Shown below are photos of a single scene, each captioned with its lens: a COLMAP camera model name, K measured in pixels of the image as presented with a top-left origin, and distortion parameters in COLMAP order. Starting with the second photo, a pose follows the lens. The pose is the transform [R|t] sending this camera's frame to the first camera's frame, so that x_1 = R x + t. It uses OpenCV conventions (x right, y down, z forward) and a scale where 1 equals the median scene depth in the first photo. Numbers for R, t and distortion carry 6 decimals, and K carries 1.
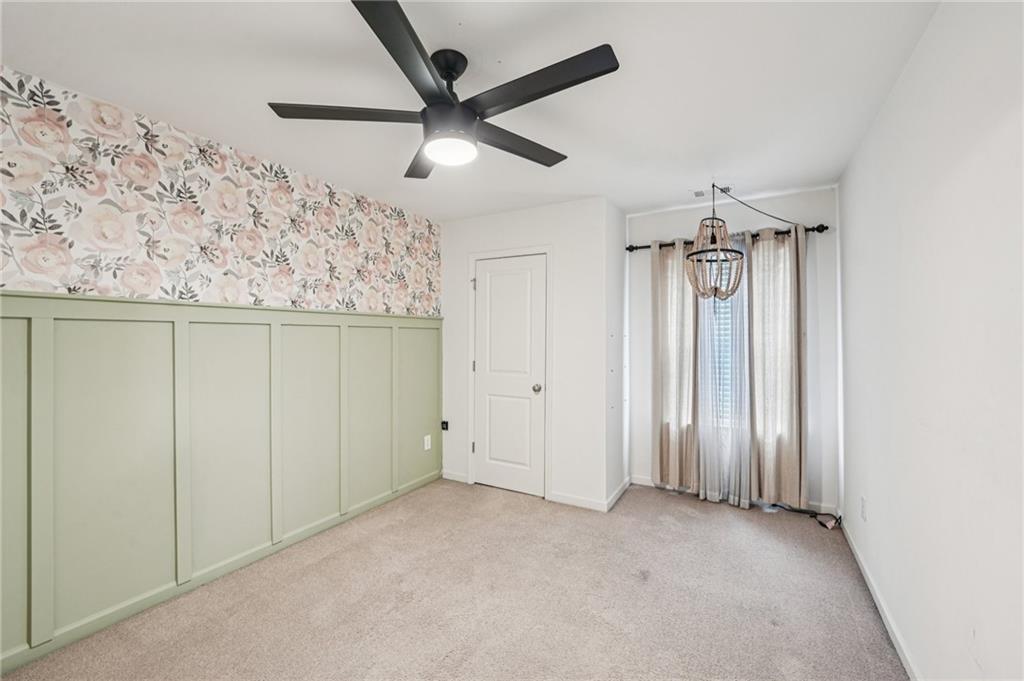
lens RADIAL K [[413.4, 0, 512.0], [0, 413.4, 340.5], [0, 0, 1]] dist [-0.035553, -0.000137]
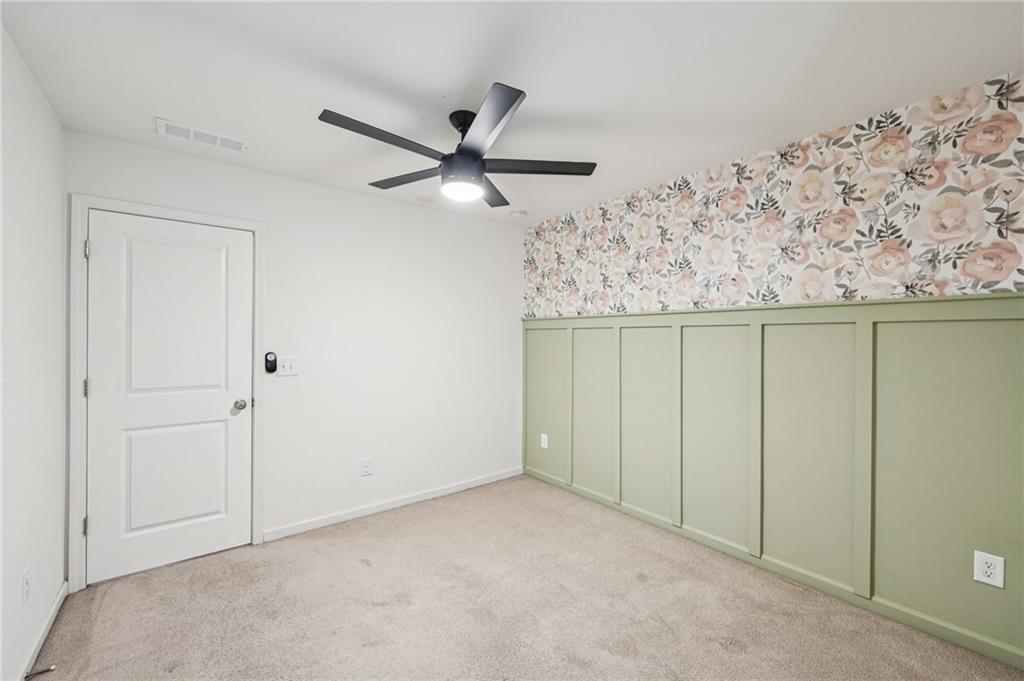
lens RADIAL K [[393.4, 0, 514.2], [0, 393.4, 335.4], [0, 0, 1]] dist [-0.031595, -0.000068]
pose [[-0.369561, 0.009539, -0.929157, 0.428712], [0.001701, 0.999953, 0.009589, -0.020049], [0.929205, 0.001963, -0.369560, 0.758891]]
